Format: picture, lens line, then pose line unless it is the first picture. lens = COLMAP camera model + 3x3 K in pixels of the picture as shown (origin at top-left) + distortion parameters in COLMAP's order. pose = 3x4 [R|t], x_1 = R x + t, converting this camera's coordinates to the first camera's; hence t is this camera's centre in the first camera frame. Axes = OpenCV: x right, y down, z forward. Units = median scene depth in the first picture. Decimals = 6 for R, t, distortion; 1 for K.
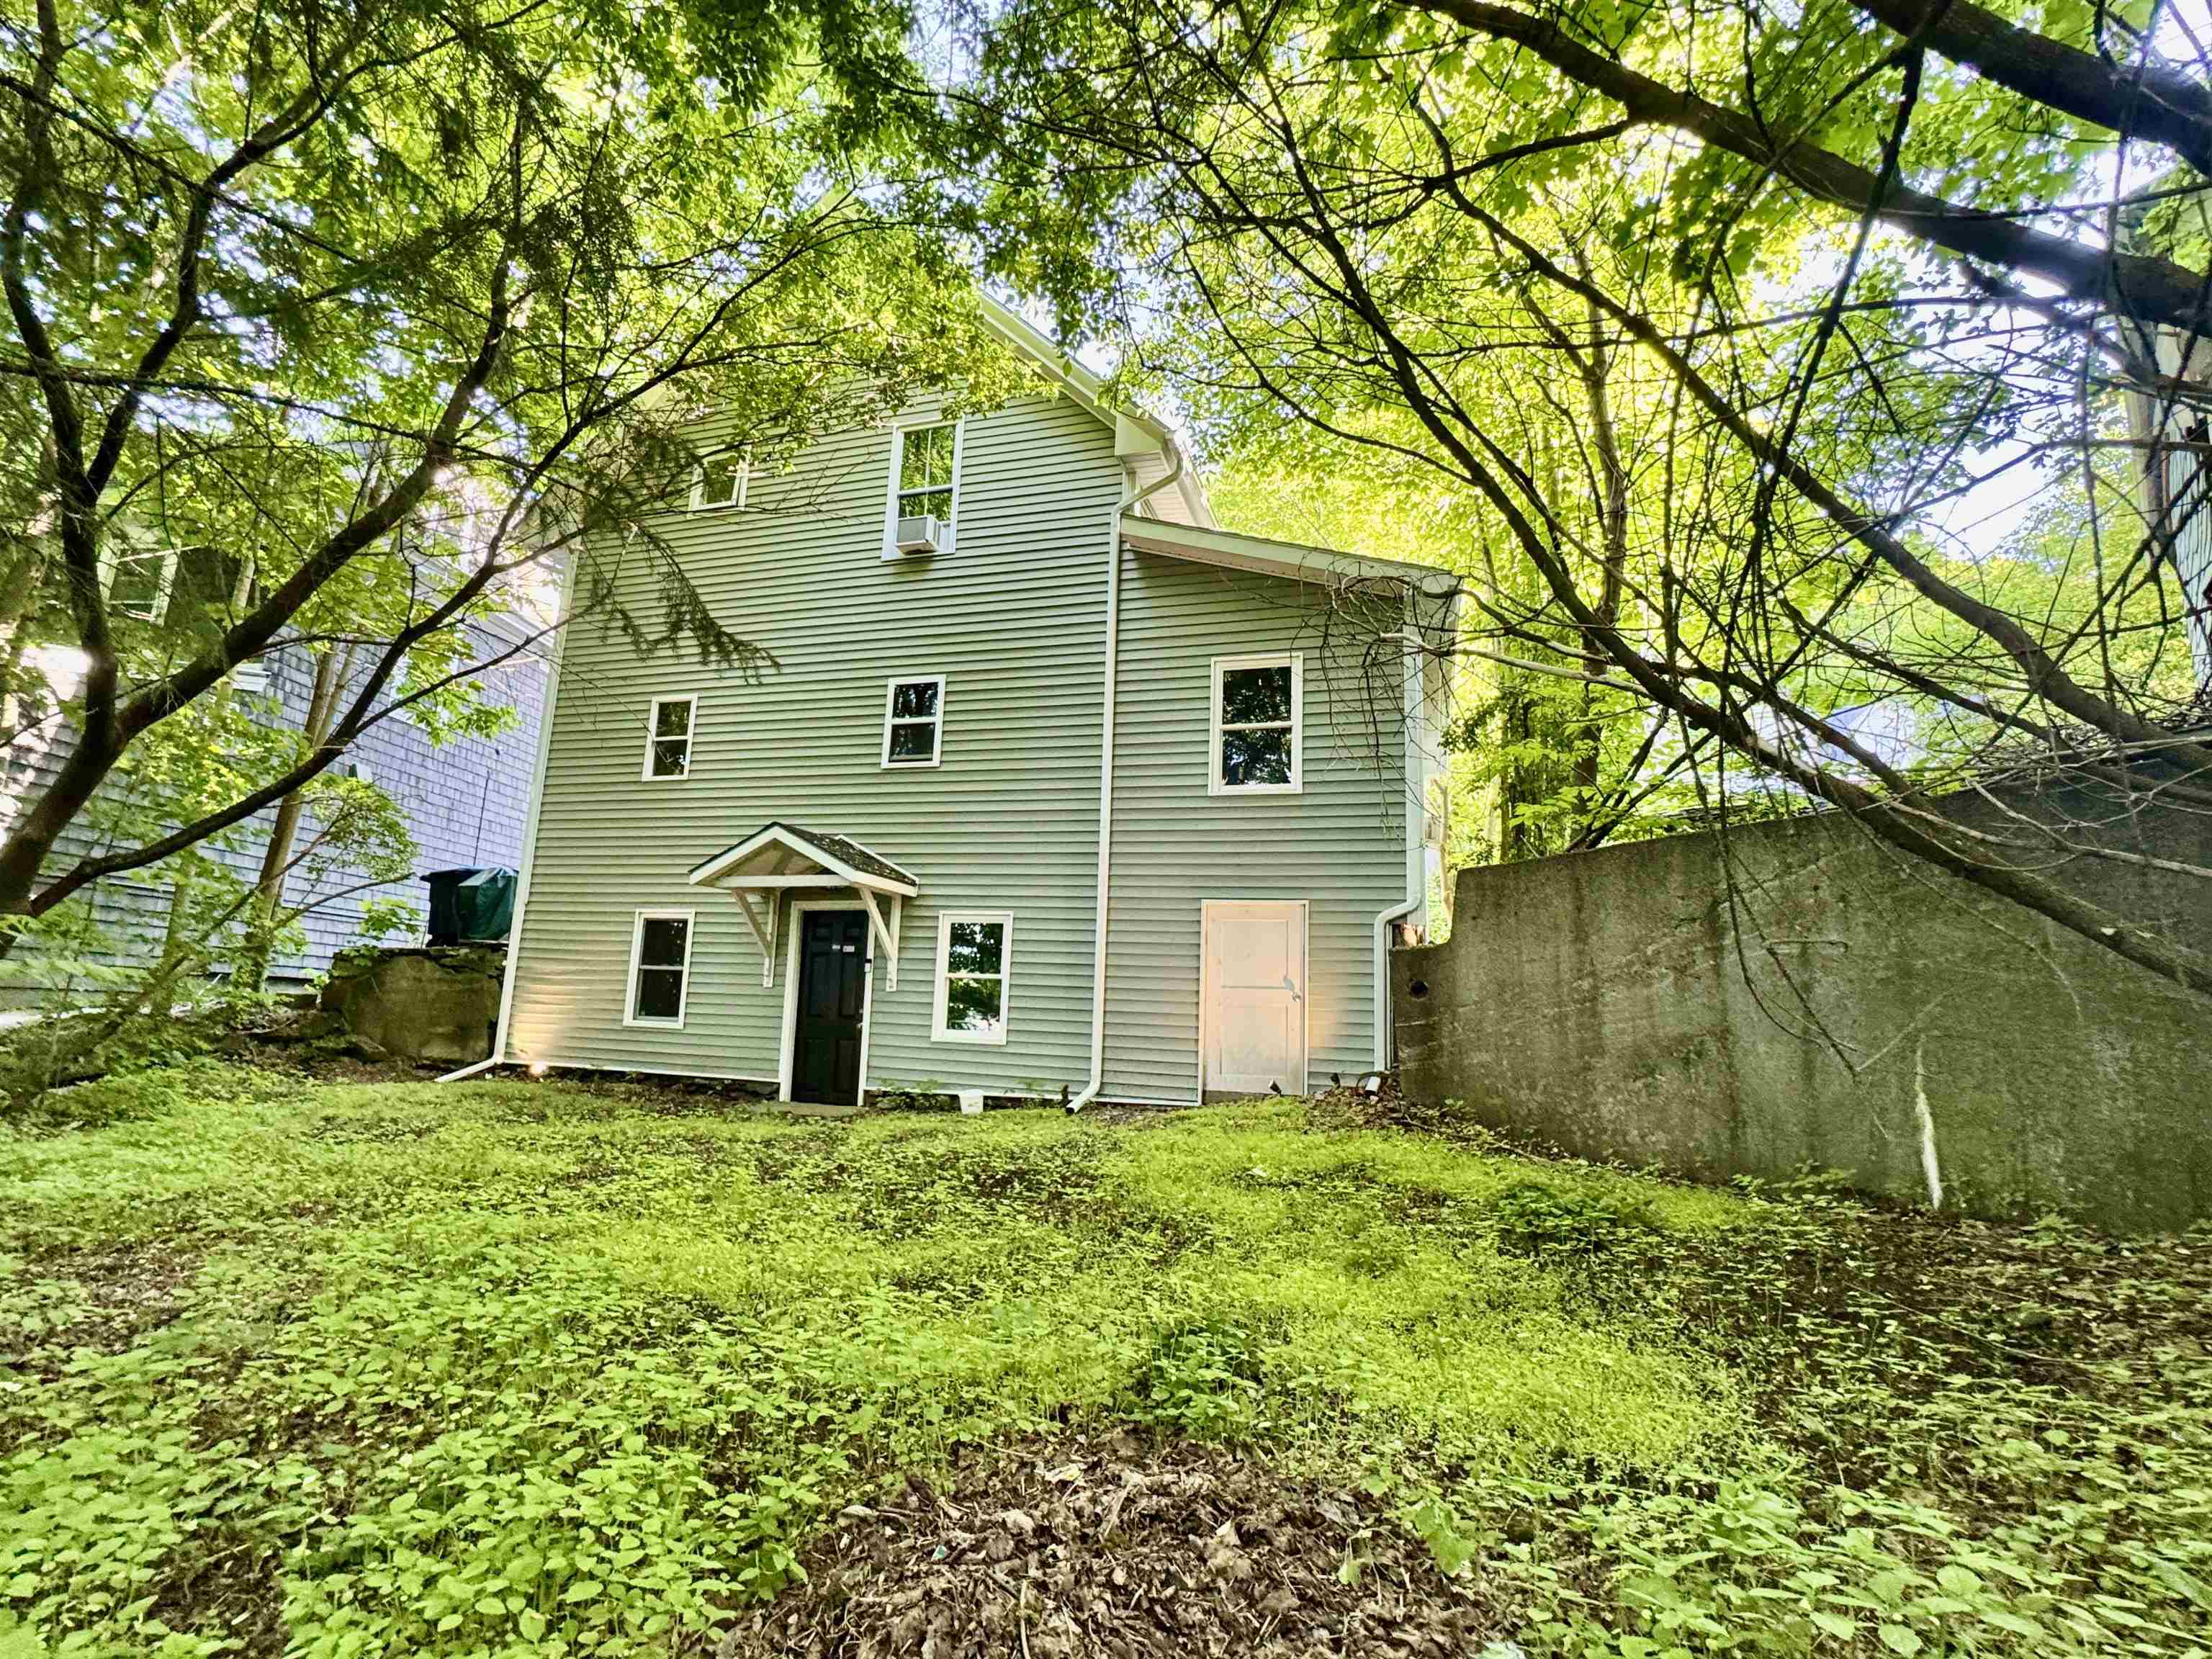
lens RADIAL K [[1017.3, 0, 1102.5], [0, 1017.3, 829.3], [0, 0, 1]] dist [0.000202, 0.001202]
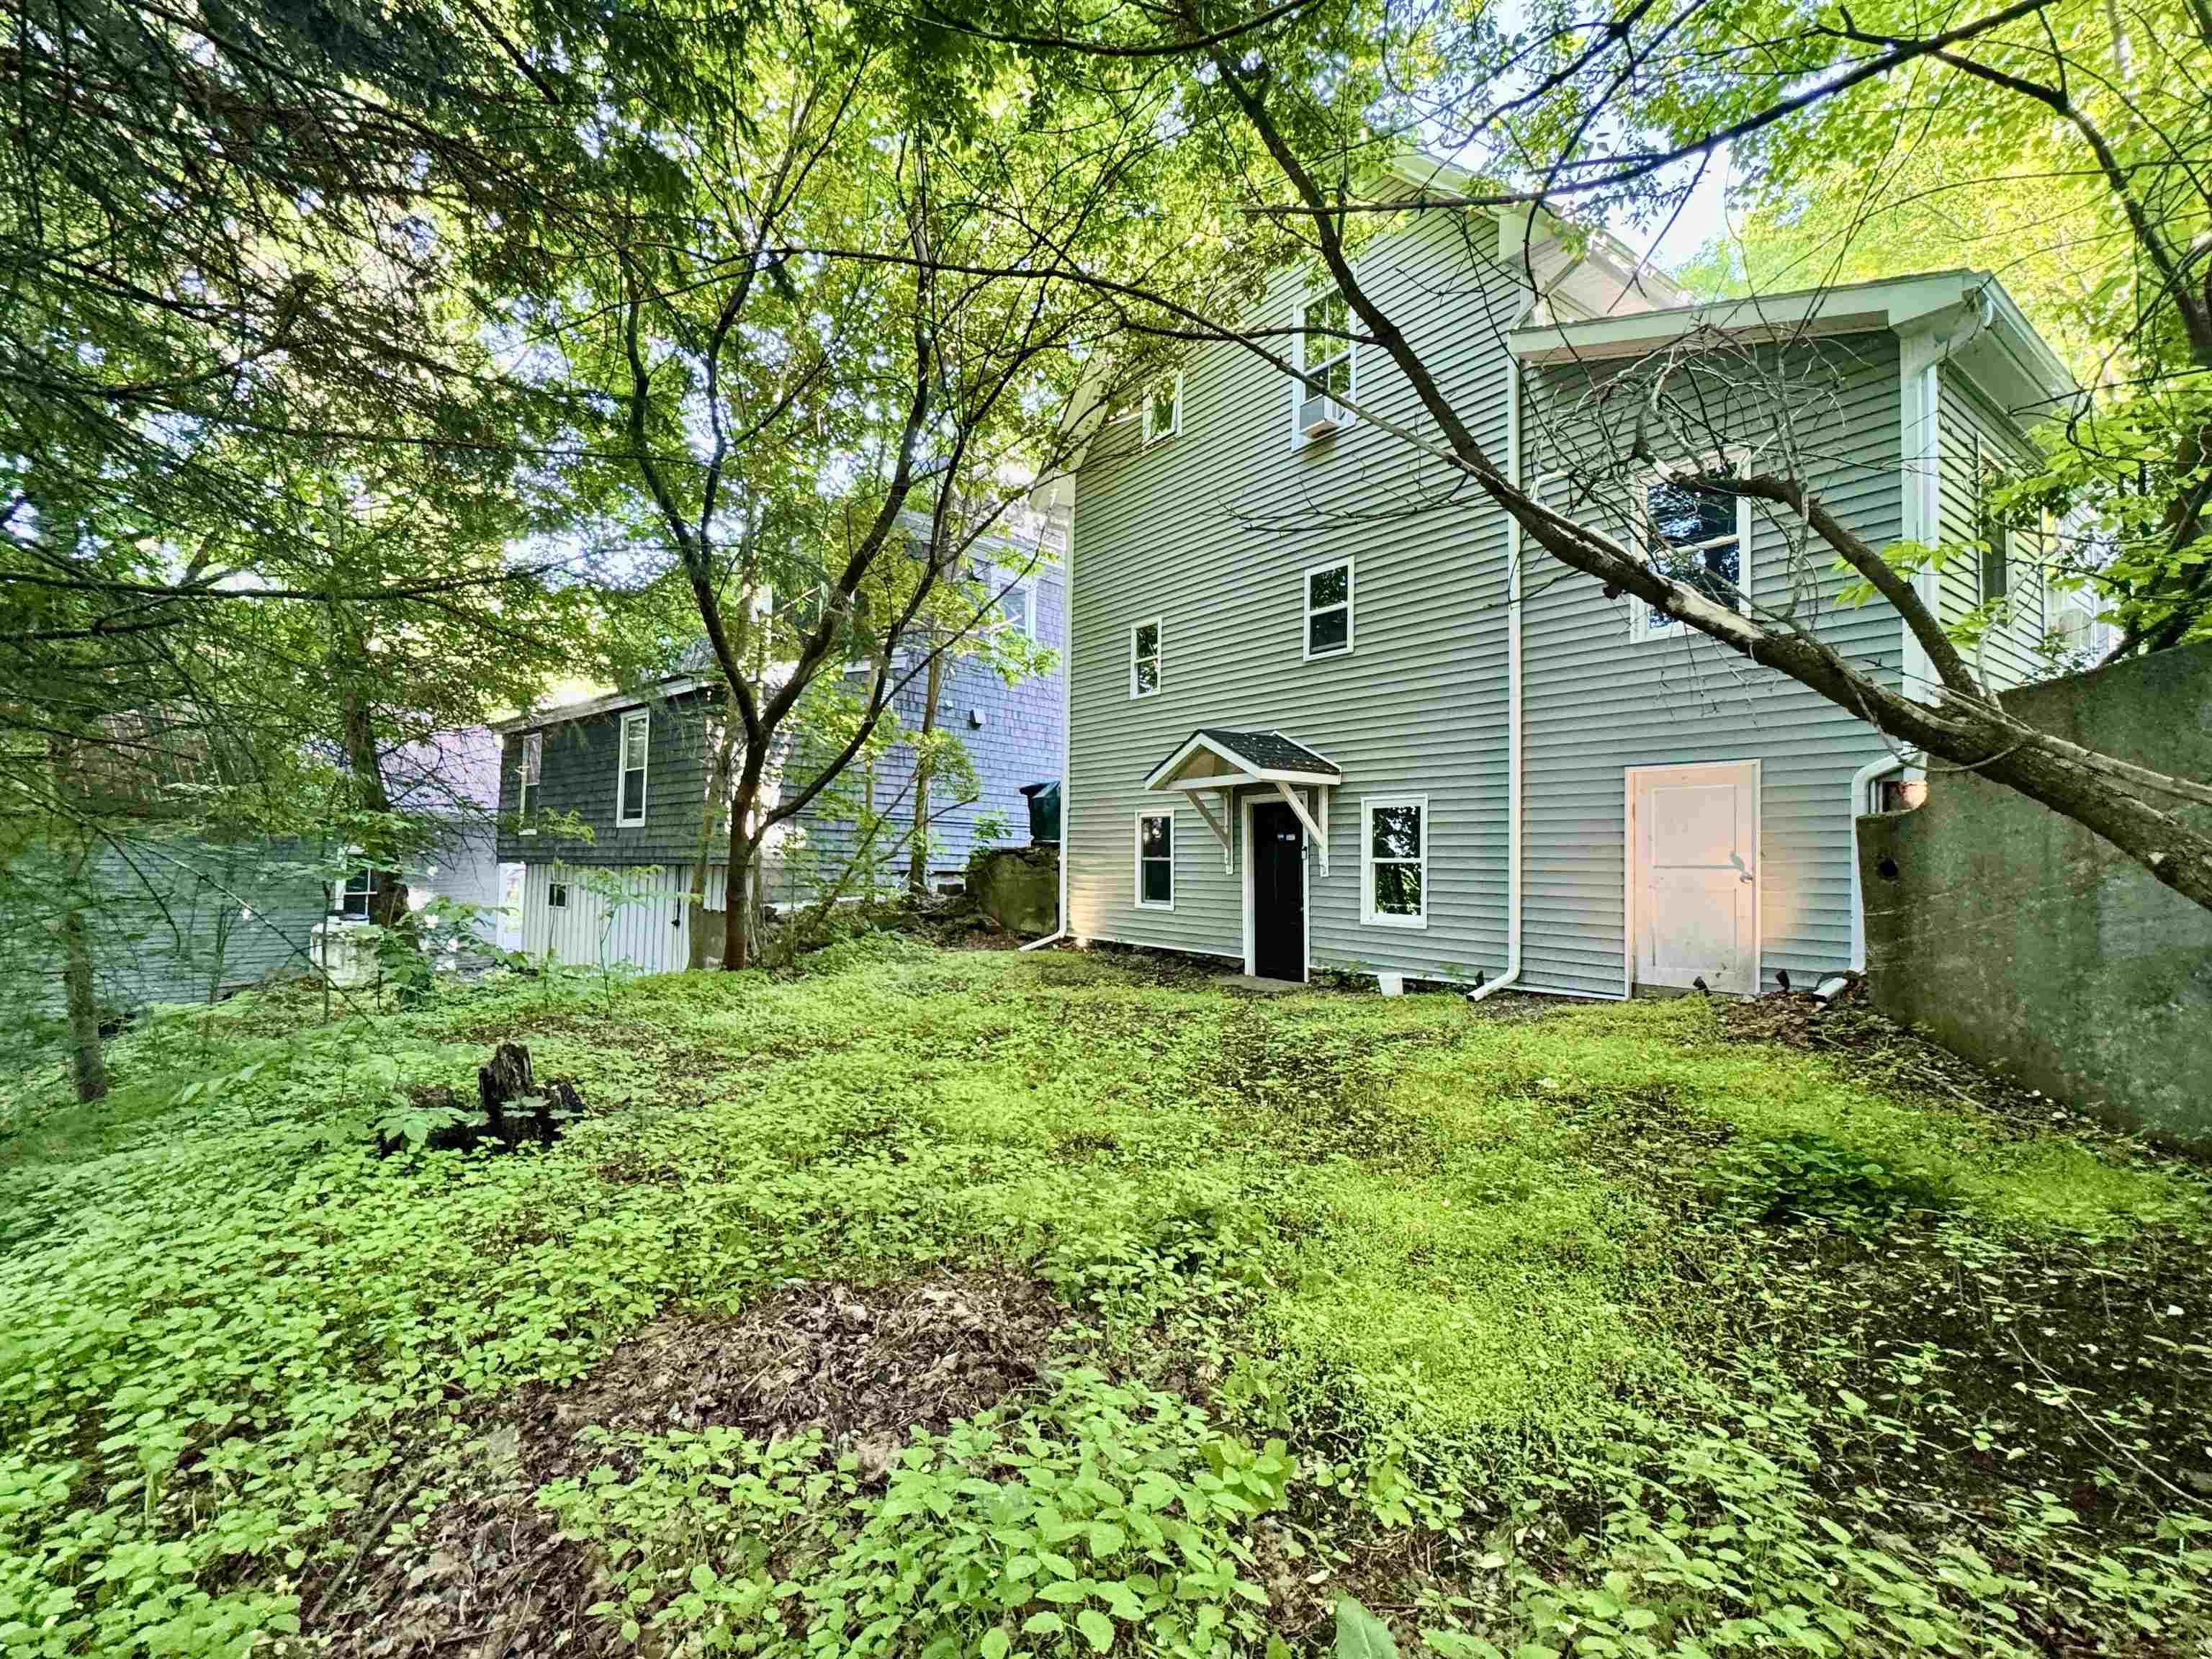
lens RADIAL K [[1017.3, 0, 1099.6], [0, 1017.3, 830.6], [0, 0, 1]] dist [0.000202, 0.001202]
pose [[0.799603, -0.047376, -0.598657, 0.230221], [0.128571, 0.987273, 0.093598, -0.014886], [0.586604, -0.151811, 0.795518, 0.038886]]
